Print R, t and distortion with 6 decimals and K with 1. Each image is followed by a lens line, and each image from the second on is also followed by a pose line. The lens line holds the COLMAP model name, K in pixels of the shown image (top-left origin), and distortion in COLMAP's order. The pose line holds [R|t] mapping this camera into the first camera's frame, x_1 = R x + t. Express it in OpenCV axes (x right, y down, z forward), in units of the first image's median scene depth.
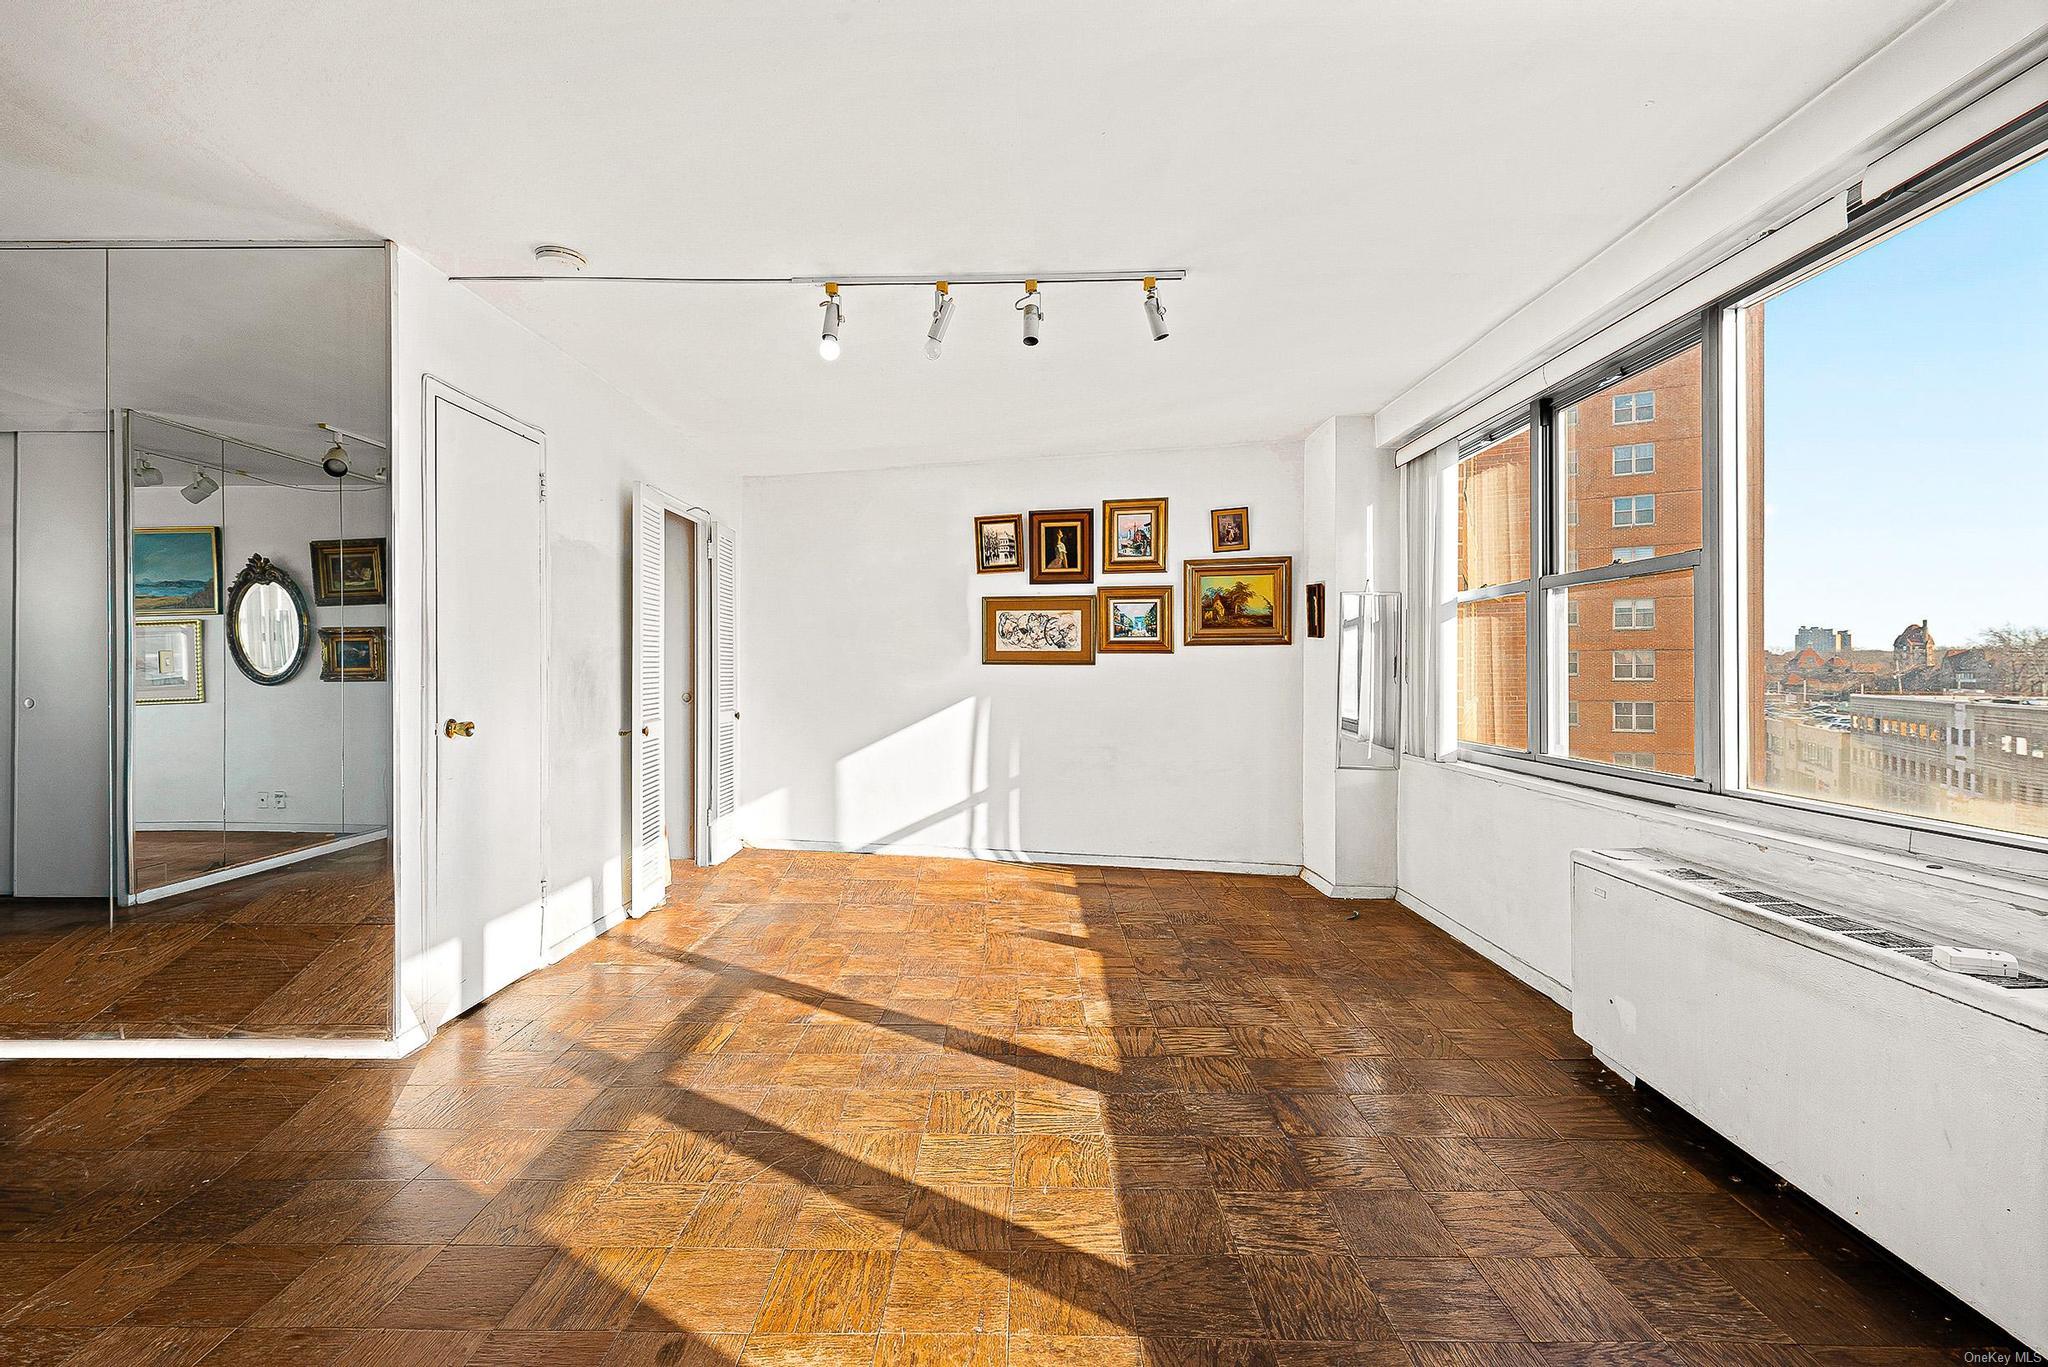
lens RADIAL K [[893.0, 0, 1018.5], [0, 893.0, 672.2], [0, 0, 1]] dist [0.014770, -0.000082]
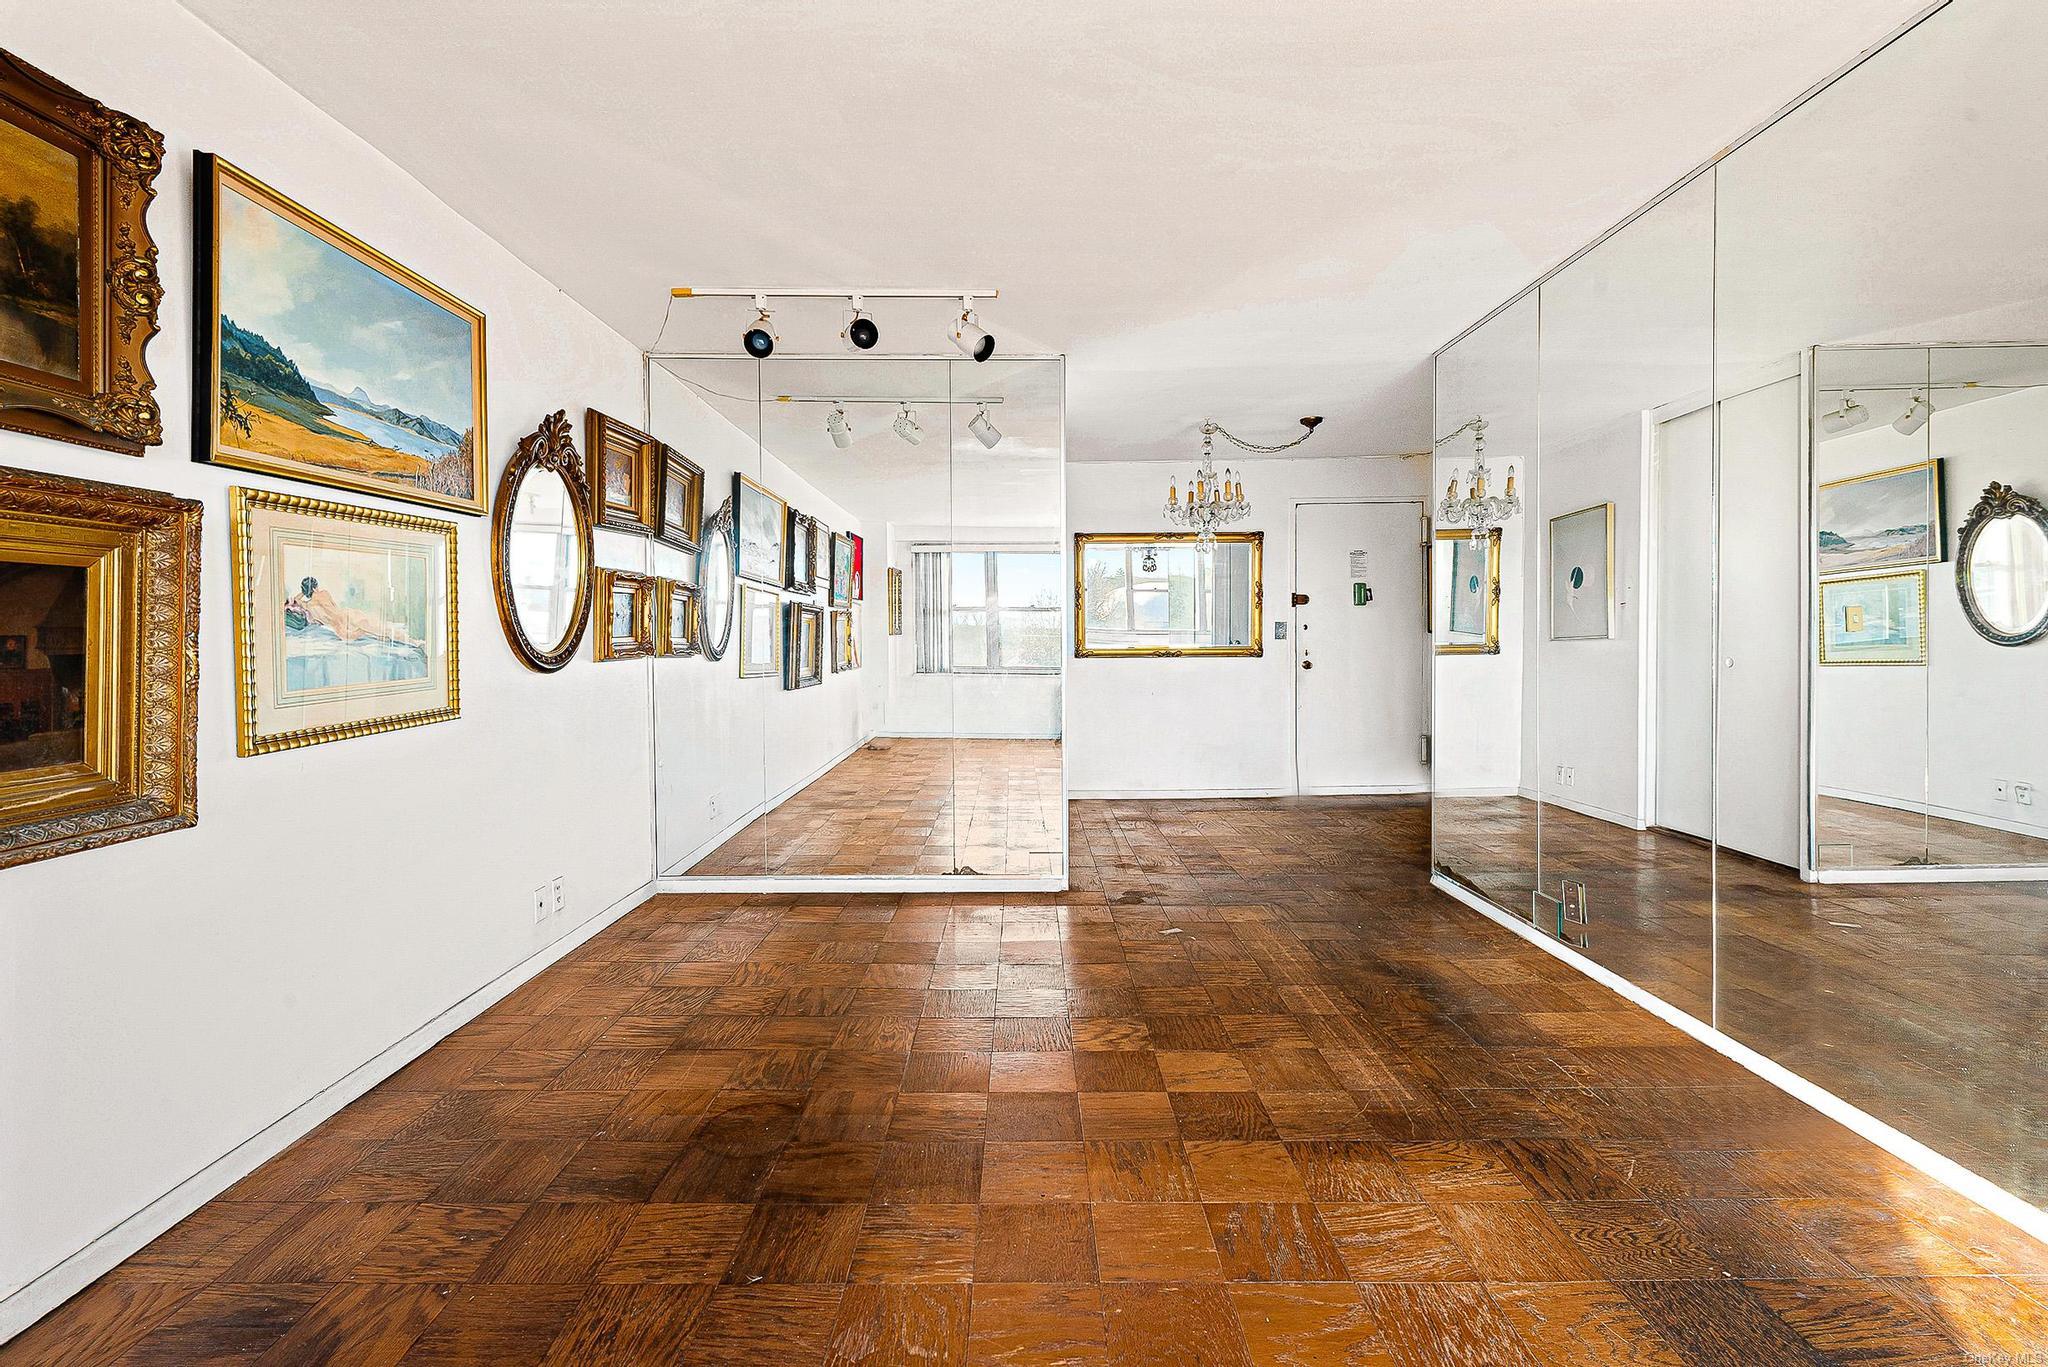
lens RADIAL K [[899.7, 0, 1033.3], [0, 899.7, 665.6], [0, 0, 1]] dist [0.014097, -0.000343]
pose [[0.011975, 0.027668, -0.999545, -0.048031], [0.009629, 0.999568, 0.027783, 0.000706], [0.999882, -0.009957, 0.011703, 0.155168]]
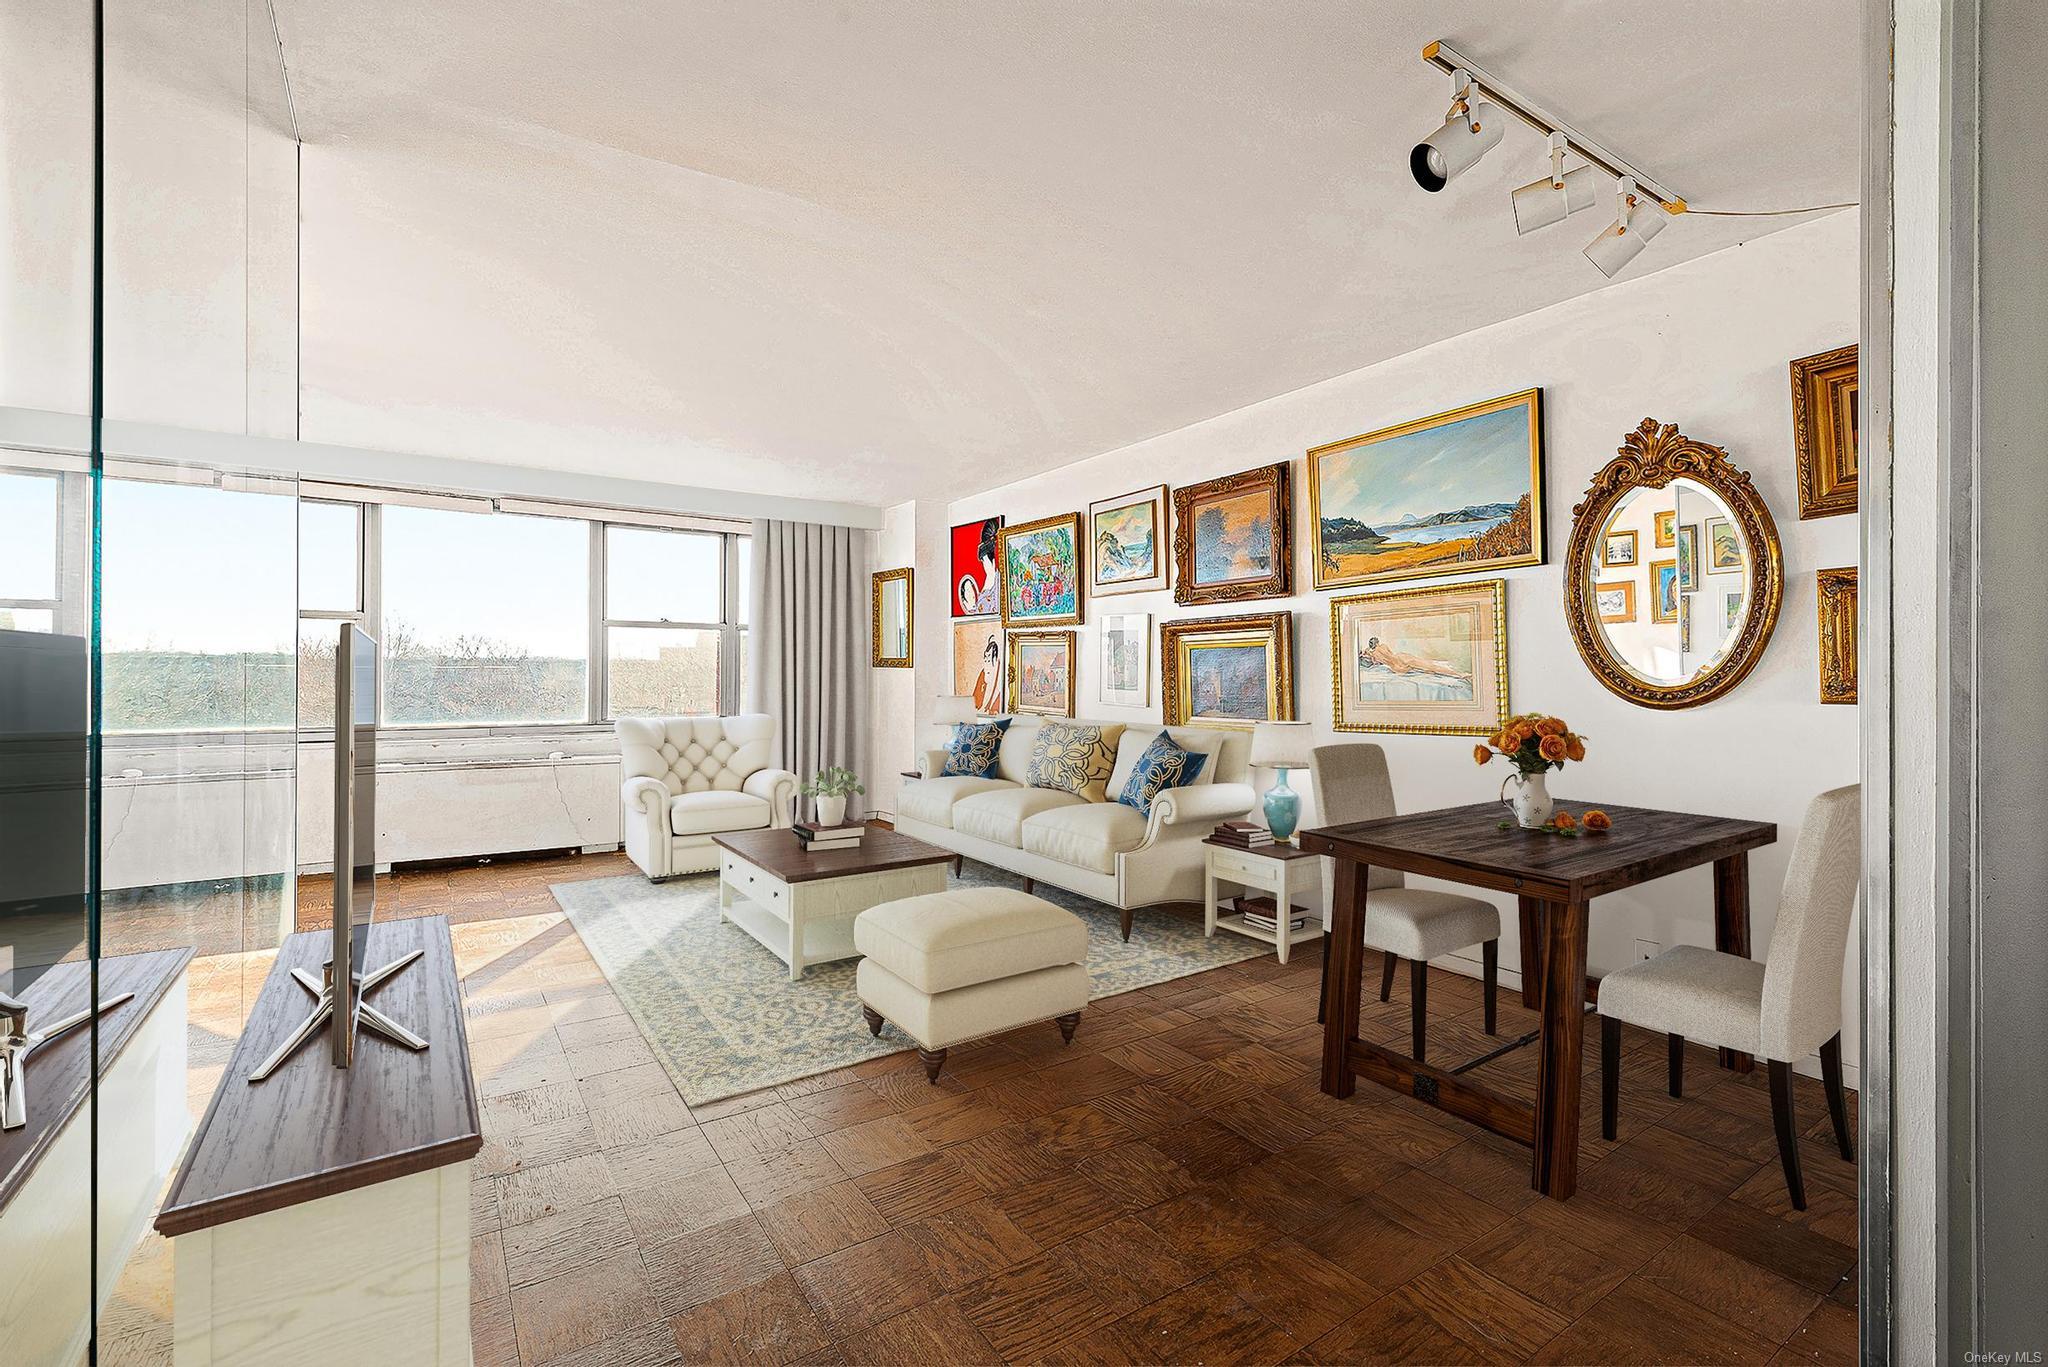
lens RADIAL K [[898.7, 0, 1015.9], [0, 898.7, 673.9], [0, 0, 1]] dist [-0.000463, -0.000114]
pose [[-0.561263, -0.000190, 0.827638, -0.899151], [-0.002858, 0.999994, -0.001709, 0.000214], [-0.827633, -0.003325, -0.561260, 0.471153]]
